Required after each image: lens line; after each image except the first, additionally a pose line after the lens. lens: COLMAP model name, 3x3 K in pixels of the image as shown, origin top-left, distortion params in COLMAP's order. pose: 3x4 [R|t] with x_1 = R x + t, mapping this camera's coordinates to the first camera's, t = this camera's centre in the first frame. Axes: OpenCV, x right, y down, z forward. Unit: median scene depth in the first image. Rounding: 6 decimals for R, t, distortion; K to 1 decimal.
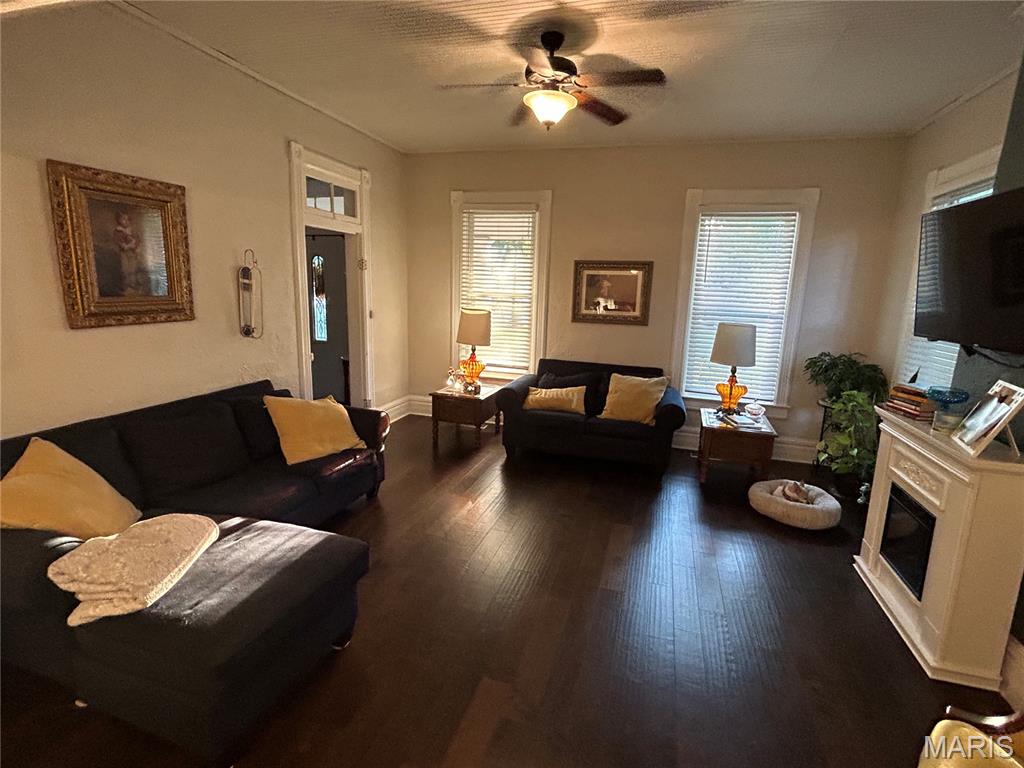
lens RADIAL K [[496.2, 0, 511.2], [0, 496.2, 381.8], [0, 0, 1]] dist [-0.004663, 0.002207]
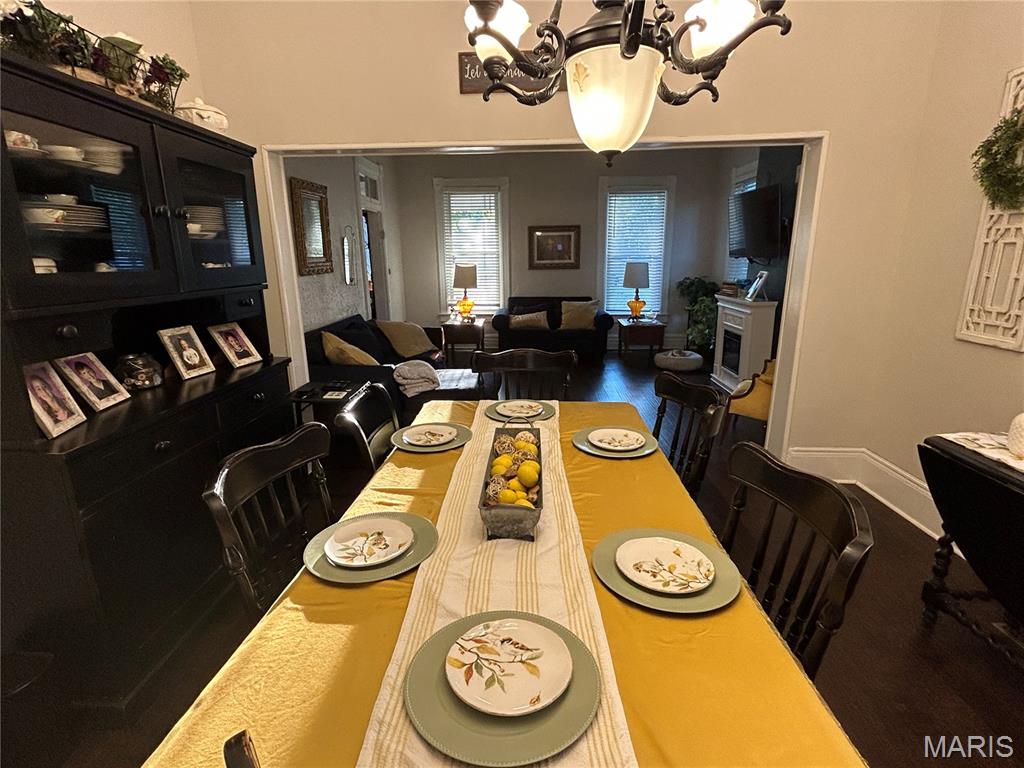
lens RADIAL K [[496.2, 0, 511.2], [0, 496.2, 381.8], [0, 0, 1]] dist [-0.004663, 0.002207]
pose [[0.966215, -0.108160, 0.233946, -0.334018], [0.093933, 0.993032, 0.071161, 0.107107], [-0.240013, -0.046781, 0.969642, -0.448799]]
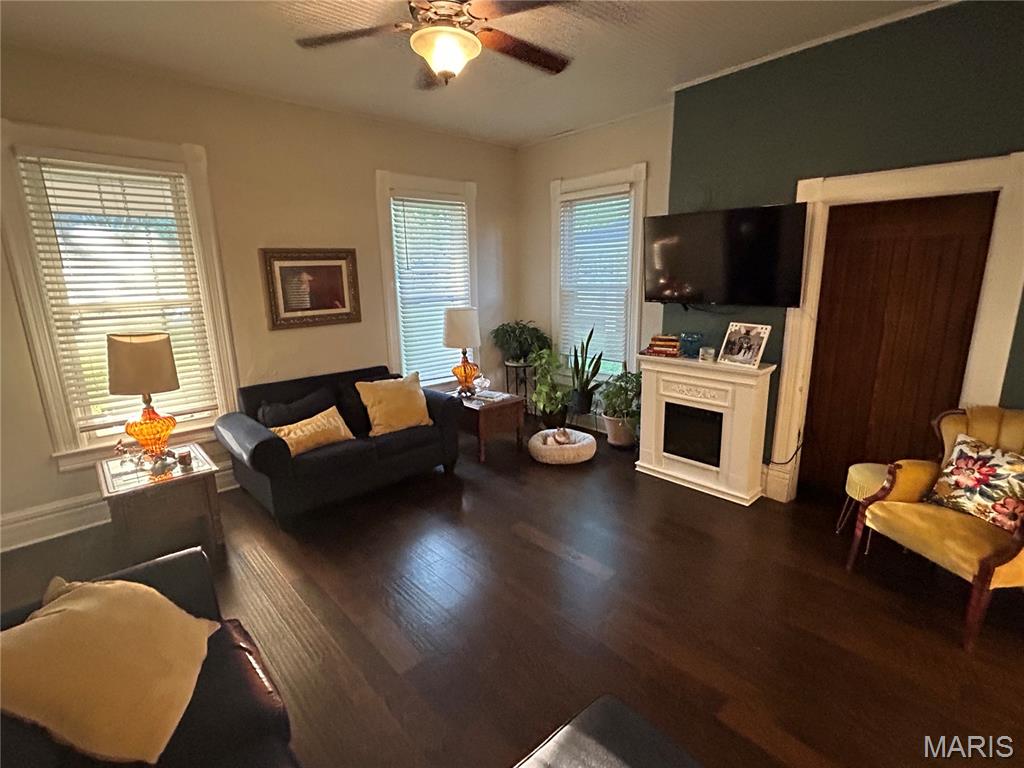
lens RADIAL K [[495.5, 0, 508.3], [0, 495.5, 381.6], [0, 0, 1]] dist [-0.002431, 0.000381]
pose [[0.508971, -0.236558, 0.827641, -0.373129], [0.202194, 0.967450, 0.152176, -0.097454], [-0.836700, 0.089891, 0.540235, 0.332661]]
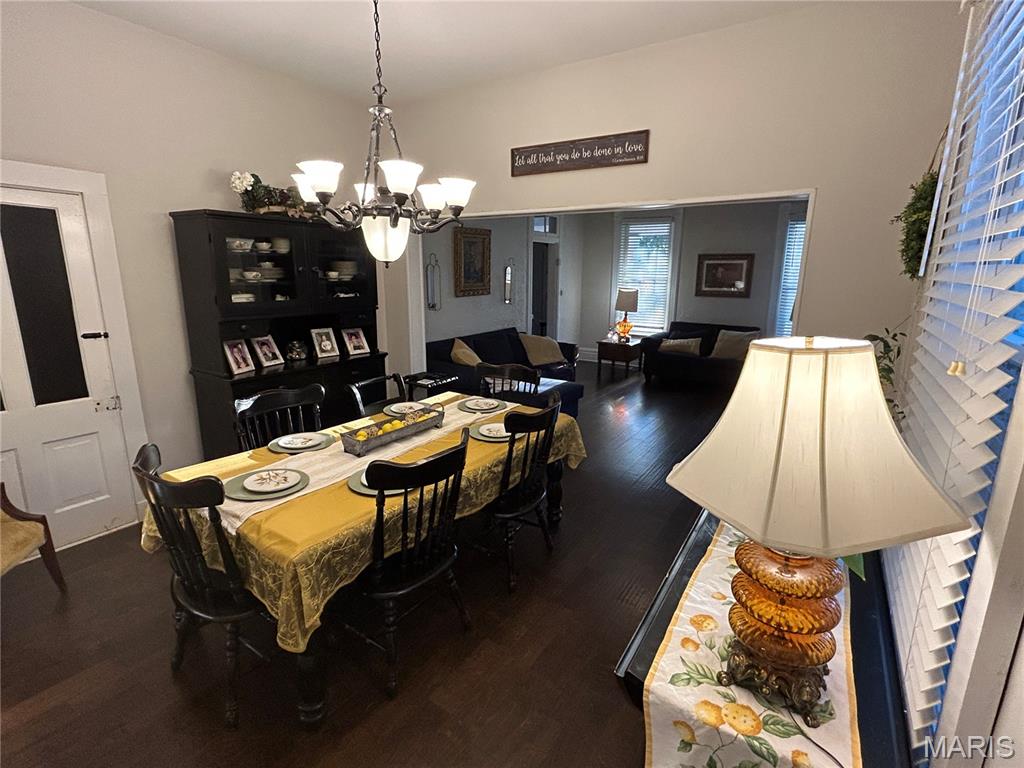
lens RADIAL K [[495.5, 0, 508.3], [0, 495.5, 381.6], [0, 0, 1]] dist [-0.002431, 0.000381]
pose [[0.959194, 0.035655, -0.280490, 0.013636], [-0.028199, 0.999135, 0.030574, 0.115003], [0.281337, -0.021417, 0.959370, -0.635647]]
